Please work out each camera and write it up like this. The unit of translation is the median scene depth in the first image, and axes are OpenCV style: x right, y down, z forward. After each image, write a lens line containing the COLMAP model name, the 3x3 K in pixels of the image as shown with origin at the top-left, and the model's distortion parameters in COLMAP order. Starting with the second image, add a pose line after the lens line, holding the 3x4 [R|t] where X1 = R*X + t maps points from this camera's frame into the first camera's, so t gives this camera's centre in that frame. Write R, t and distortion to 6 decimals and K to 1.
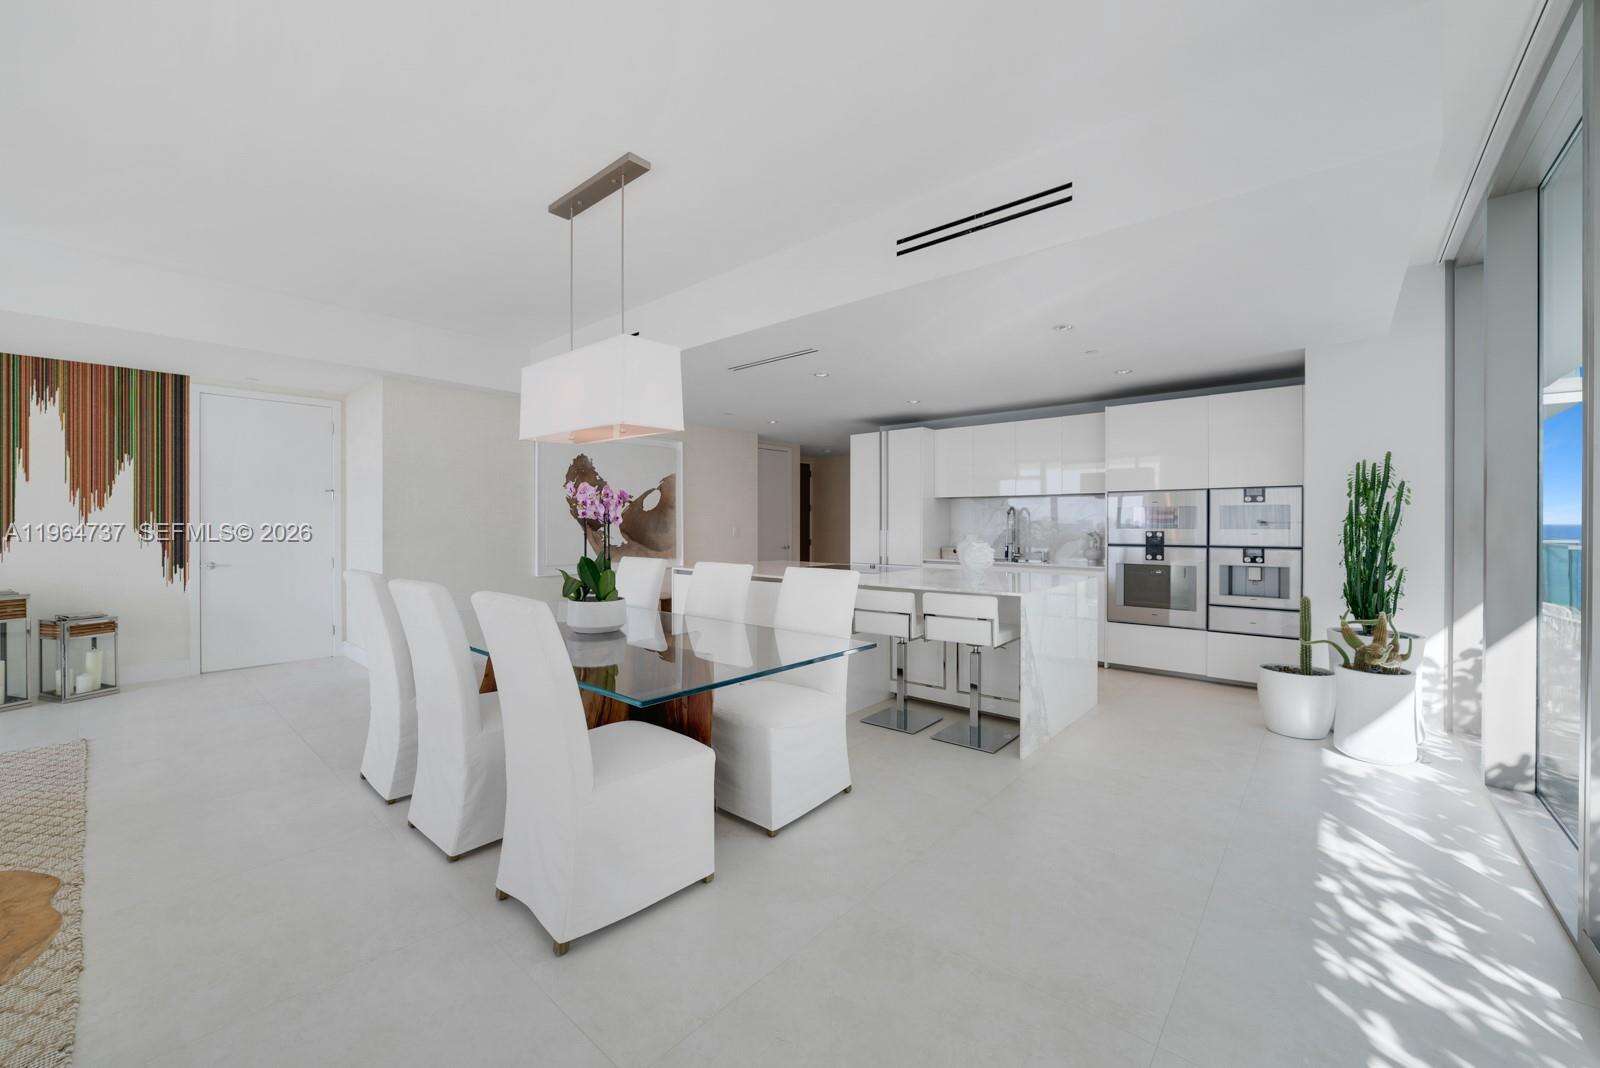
lens RADIAL K [[630.7, 0, 801.1], [0, 630.7, 541.0], [0, 0, 1]] dist [-0.032522, 0.002576]
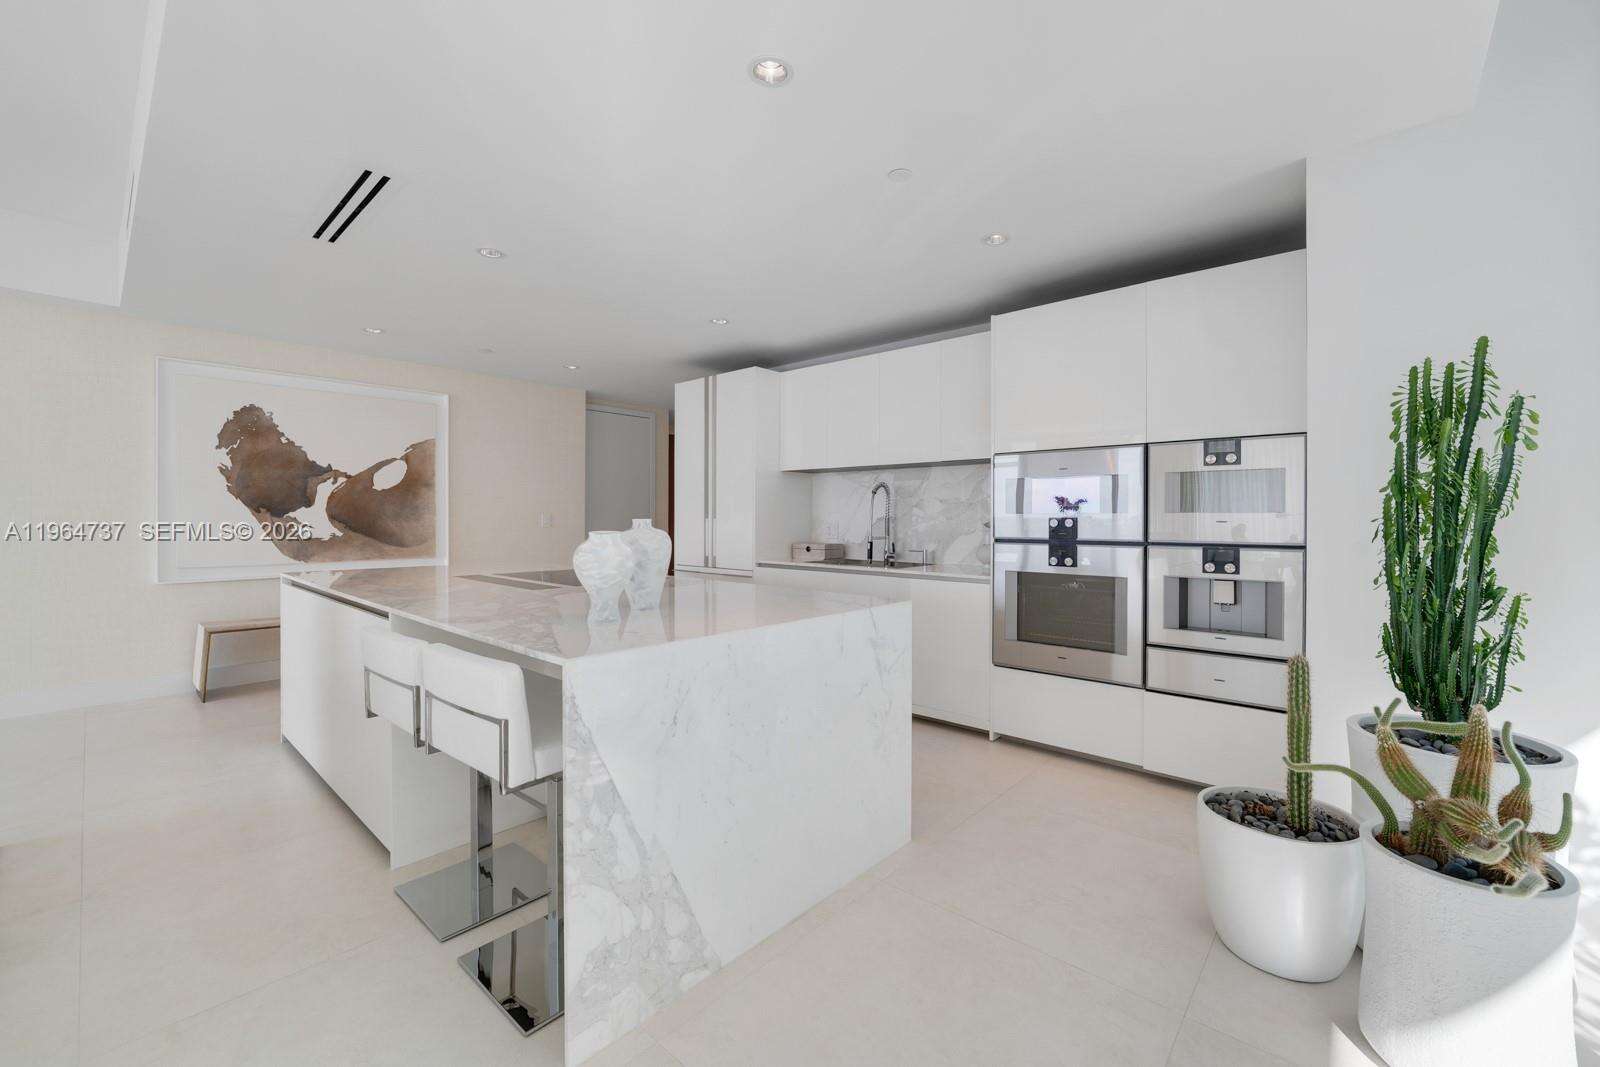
lens RADIAL K [[644.4, 0, 827.1], [0, 644.4, 532.9], [0, 0, 1]] dist [-0.031892, 0.005008]
pose [[0.999986, 0.004270, 0.003119, 0.370415], [-0.004251, 0.999971, -0.006241, 0.003966], [-0.003146, 0.006228, 0.999976, 0.423445]]
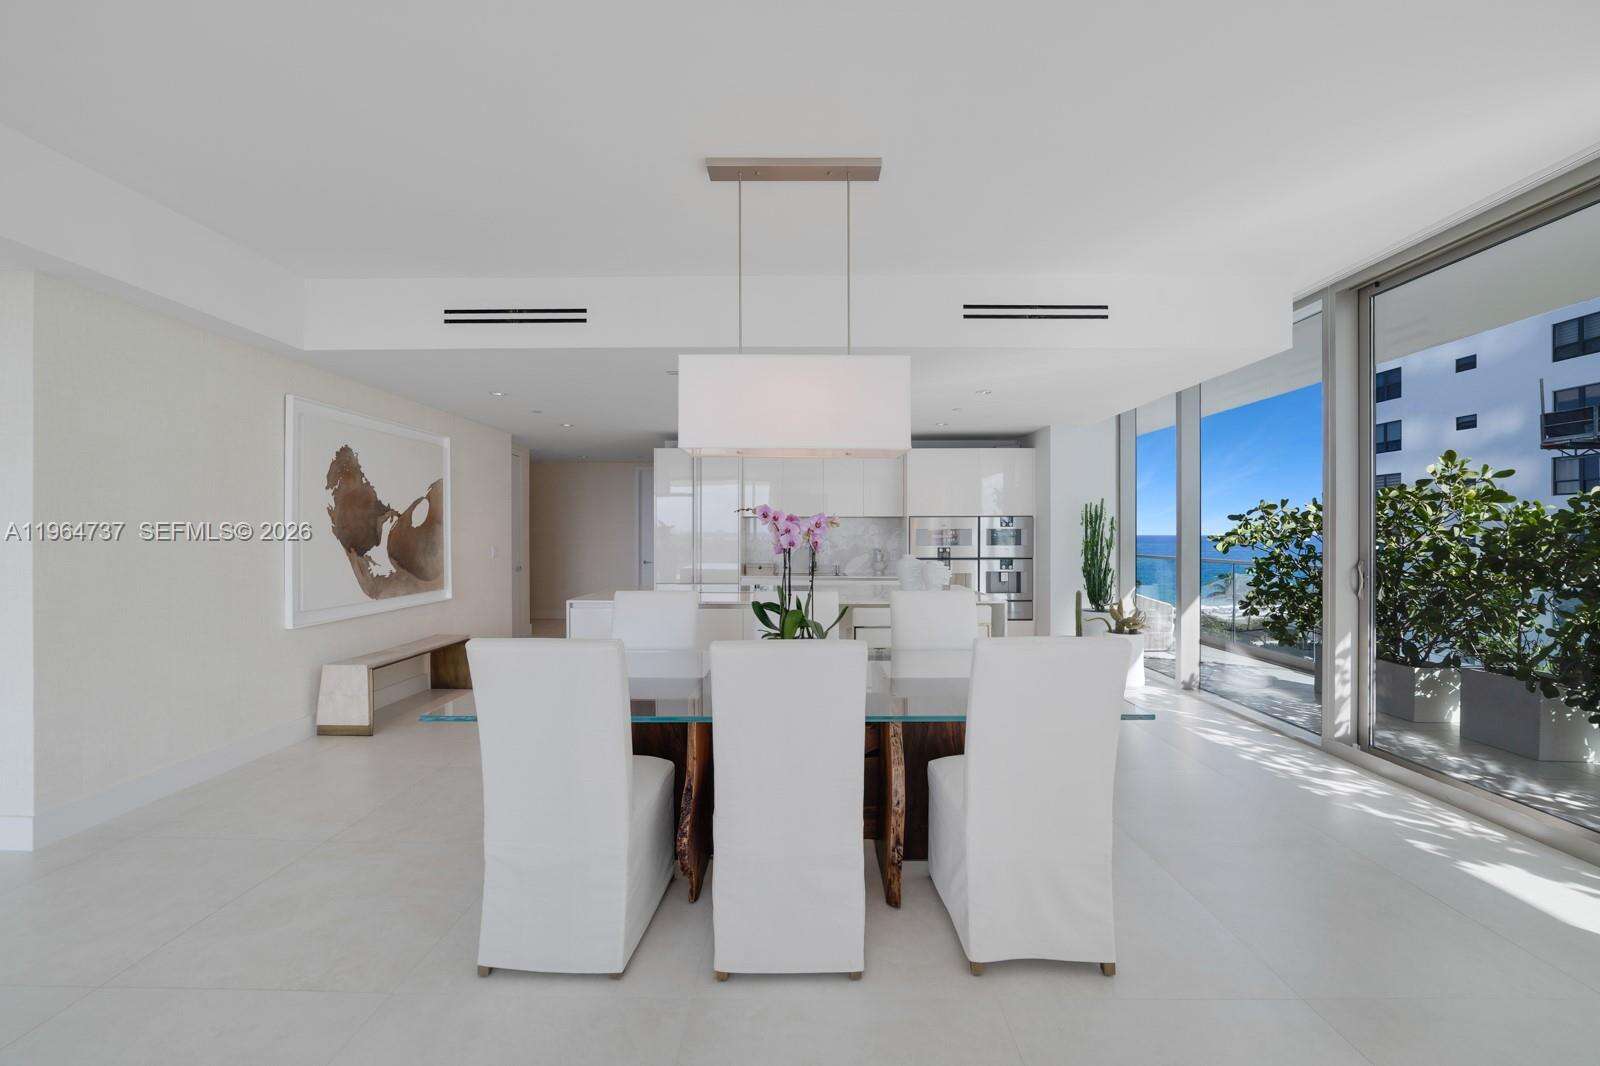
lens RADIAL K [[630.7, 0, 801.1], [0, 630.7, 532.2], [0, 0, 1]] dist [-0.032522, 0.002576]
pose [[0.757179, 0.001849, 0.653205, -0.558259], [0.018531, 0.999533, -0.024310, -0.023260], [-0.652945, 0.030511, 0.756791, 0.218251]]
